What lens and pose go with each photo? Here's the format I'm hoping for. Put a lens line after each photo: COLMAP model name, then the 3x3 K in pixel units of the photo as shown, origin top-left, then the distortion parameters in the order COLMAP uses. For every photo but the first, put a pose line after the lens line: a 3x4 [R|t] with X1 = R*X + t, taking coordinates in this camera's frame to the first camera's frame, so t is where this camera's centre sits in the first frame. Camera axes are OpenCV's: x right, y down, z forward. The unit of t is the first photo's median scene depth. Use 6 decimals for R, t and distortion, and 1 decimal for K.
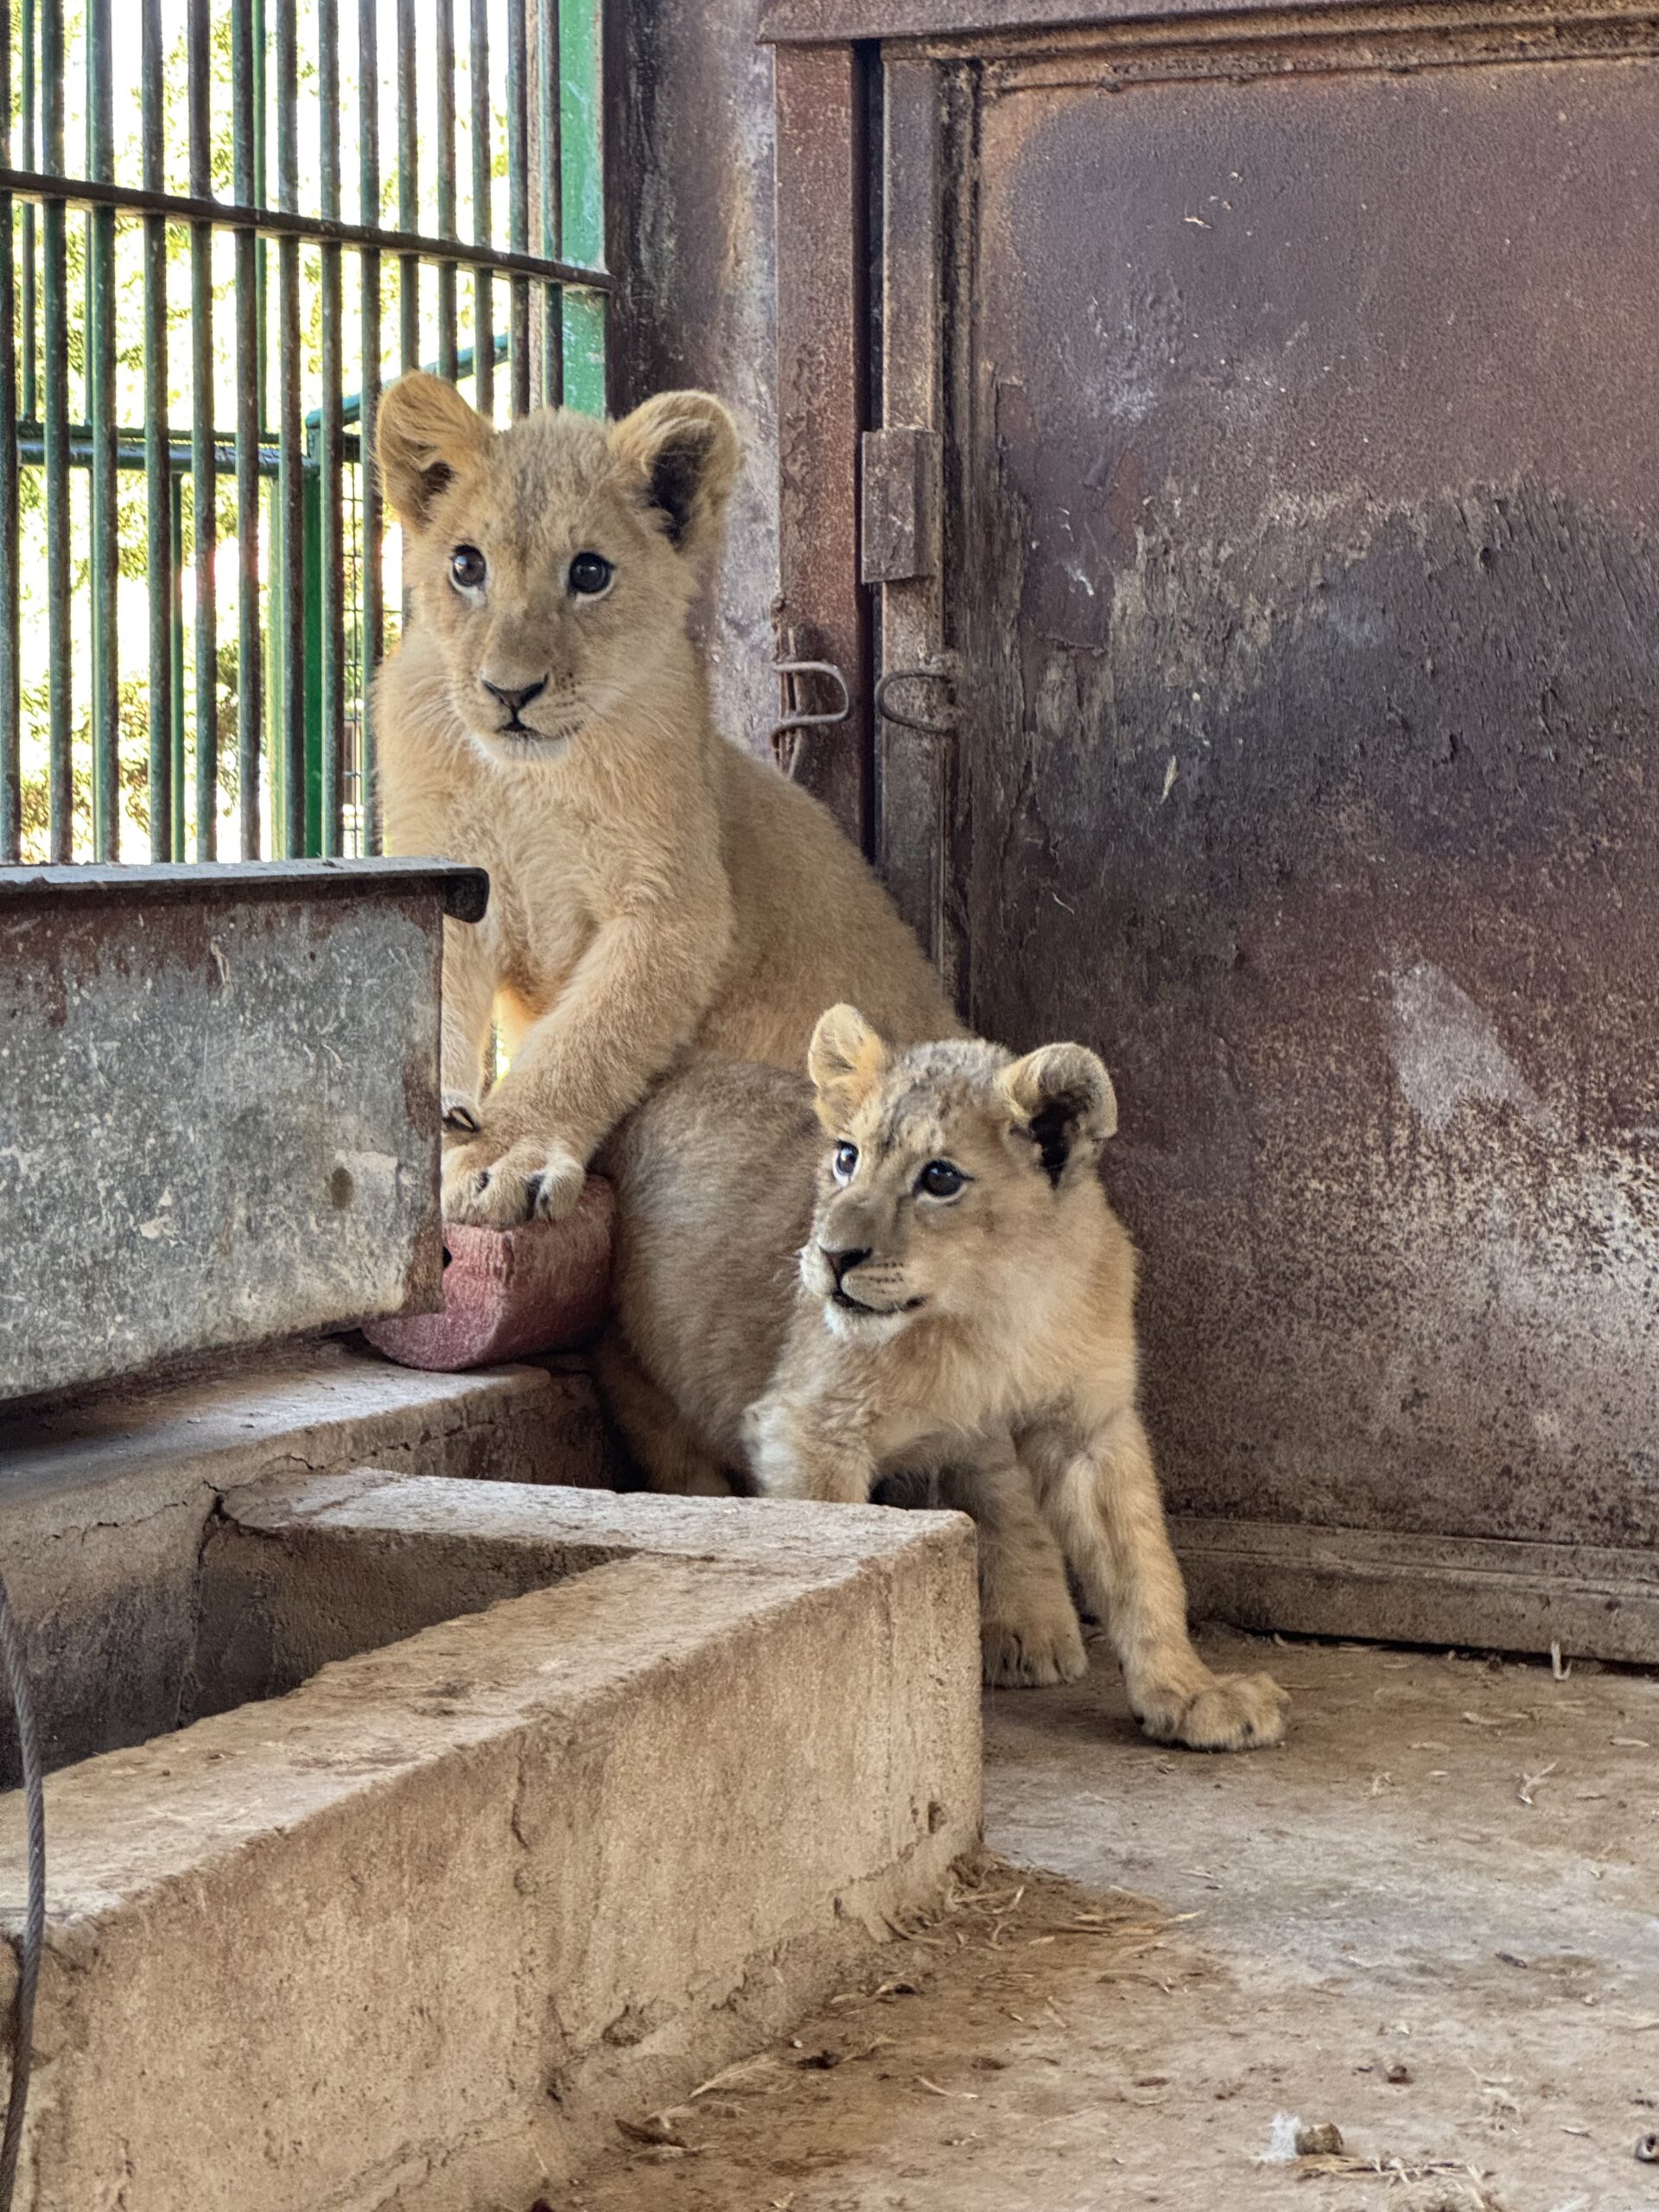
lens RADIAL K [[4959.1, 0, 829.5], [0, 4959.1, 1106.0], [0, 0, 1]] dist [-0.072669, 4.197271]
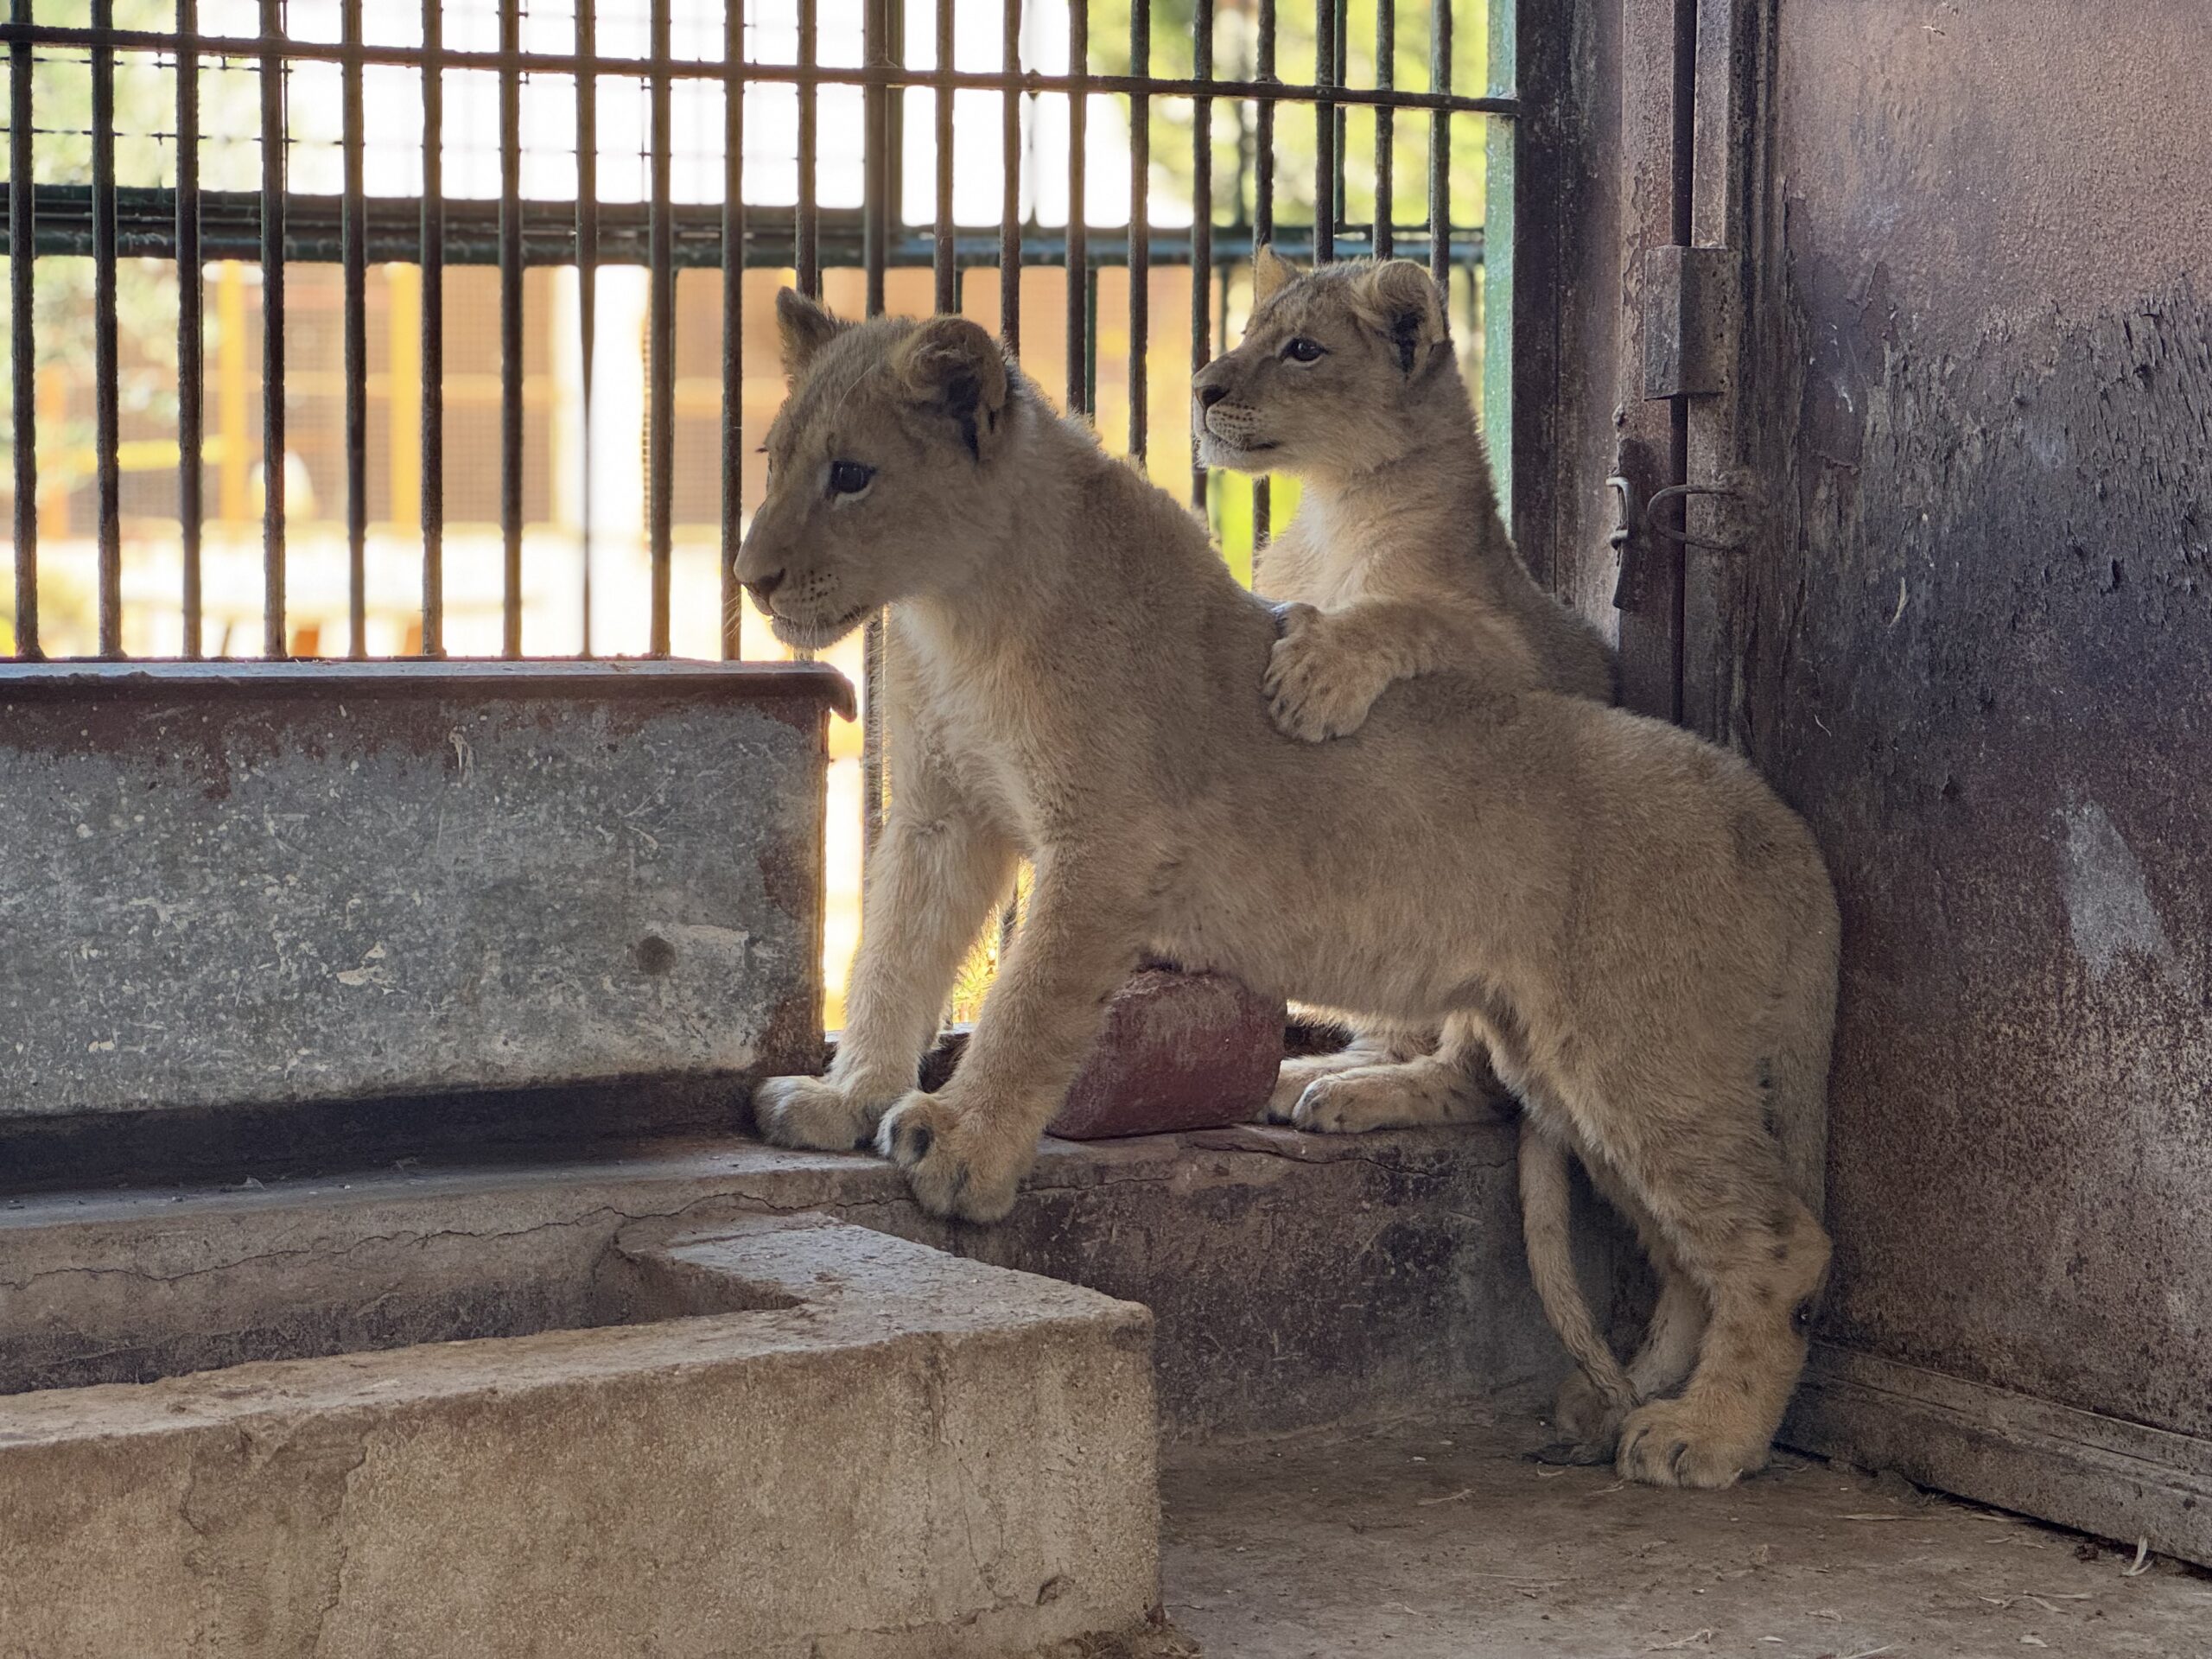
lens RADIAL K [[4920.2, 0, 1106.0], [0, 4920.2, 829.5], [0, 0, 1]] dist [0.126096, 1.008115]
pose [[0.818969, 0.052115, -0.571466, 0.509617], [-0.053943, 0.998449, 0.013747, -0.026840], [0.571296, 0.019569, 0.820510, 0.118474]]
